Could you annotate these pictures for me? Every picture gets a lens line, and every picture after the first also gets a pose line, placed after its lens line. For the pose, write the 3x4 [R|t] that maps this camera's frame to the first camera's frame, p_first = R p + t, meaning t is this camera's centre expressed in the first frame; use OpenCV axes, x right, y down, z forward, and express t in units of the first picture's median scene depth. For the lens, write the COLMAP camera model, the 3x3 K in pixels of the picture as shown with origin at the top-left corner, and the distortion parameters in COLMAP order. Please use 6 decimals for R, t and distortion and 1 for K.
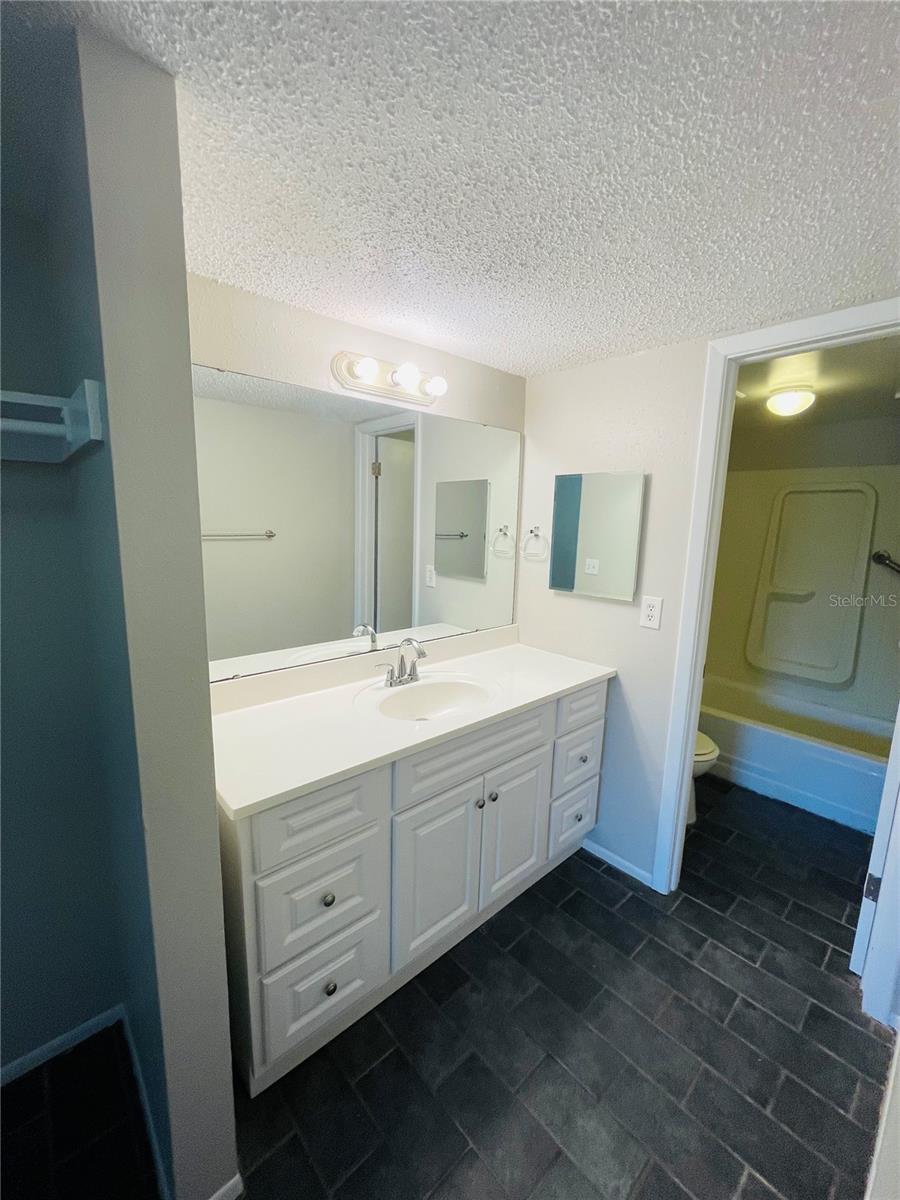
lens RADIAL K [[486.0, 0, 450.0], [0, 486.0, 600.0], [0, 0, 1]] dist [-0.000642, -0.000035]
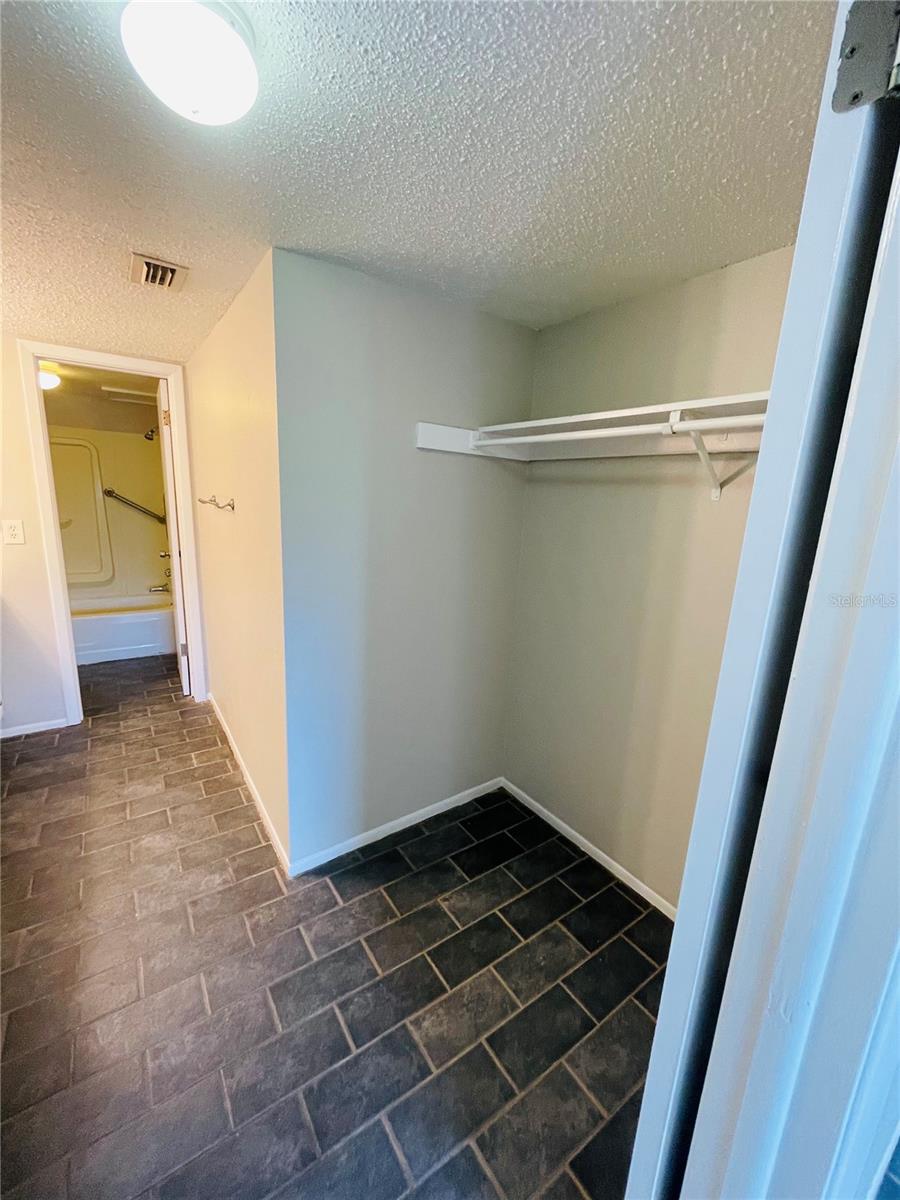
lens RADIAL K [[486.0, 0, 450.0], [0, 486.0, 600.0], [0, 0, 1]] dist [-0.000642, -0.000035]
pose [[0.132609, -0.226711, 0.964892, -0.783920], [0.123820, 0.969653, 0.210813, 0.076166], [-0.983404, 0.091517, 0.156656, -0.387621]]
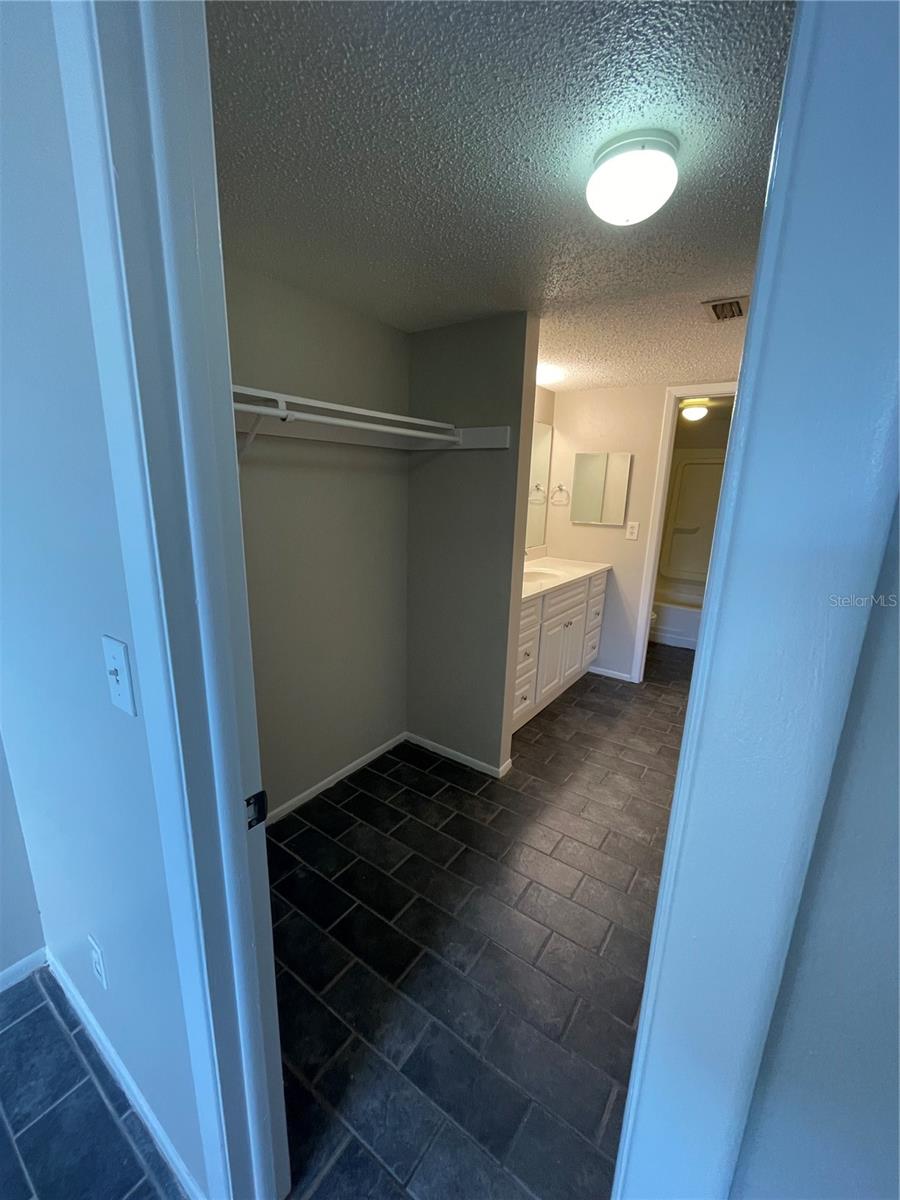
lens RADIAL K [[481.2, 0, 450.0], [0, 481.2, 600.0], [0, 0, 1]] dist [0.000873, 0.000060]
pose [[0.976622, -0.044861, 0.210233, -0.675735], [0.028999, 0.996536, 0.077938, 0.127252], [-0.213001, -0.070019, 0.974540, -0.668143]]
